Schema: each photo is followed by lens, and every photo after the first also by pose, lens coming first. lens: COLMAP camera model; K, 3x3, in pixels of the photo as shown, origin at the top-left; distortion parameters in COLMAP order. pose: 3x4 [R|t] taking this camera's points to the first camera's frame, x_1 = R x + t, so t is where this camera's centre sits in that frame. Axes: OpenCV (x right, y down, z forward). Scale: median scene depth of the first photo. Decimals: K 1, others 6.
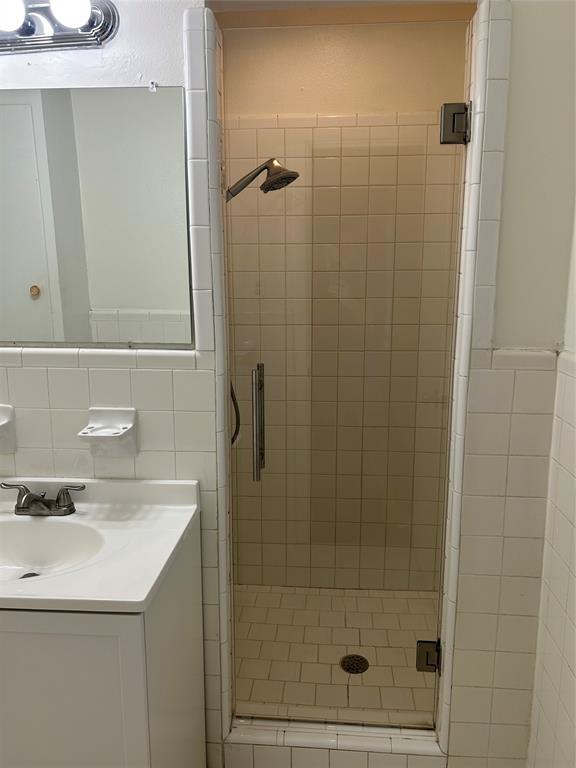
lens RADIAL K [[574.8, 0, 288.0], [0, 574.8, 384.0], [0, 0, 1]] dist [0.040146, -0.053807]
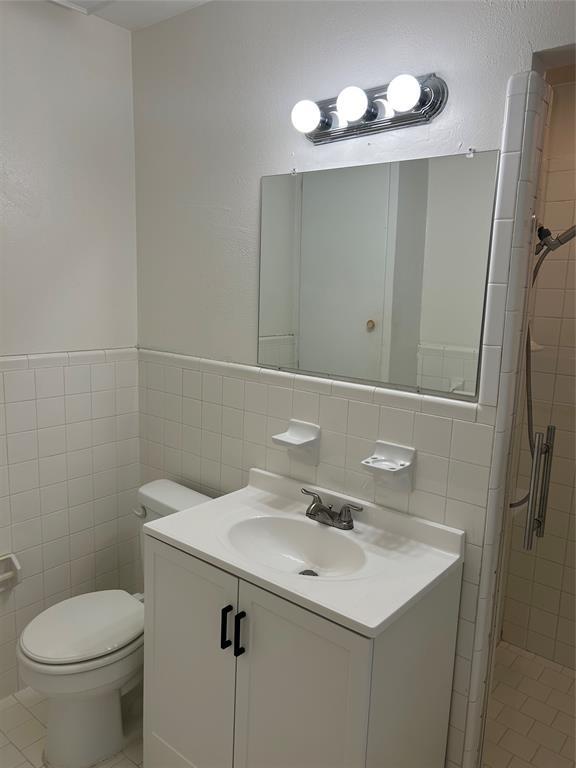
lens RADIAL K [[574.8, 0, 288.0], [0, 574.8, 384.0], [0, 0, 1]] dist [0.040146, -0.053807]
pose [[0.814382, 0.127192, -0.566219, 0.133860], [-0.147223, 0.989048, 0.010426, -0.053138], [0.561344, 0.074870, 0.824189, -0.023047]]
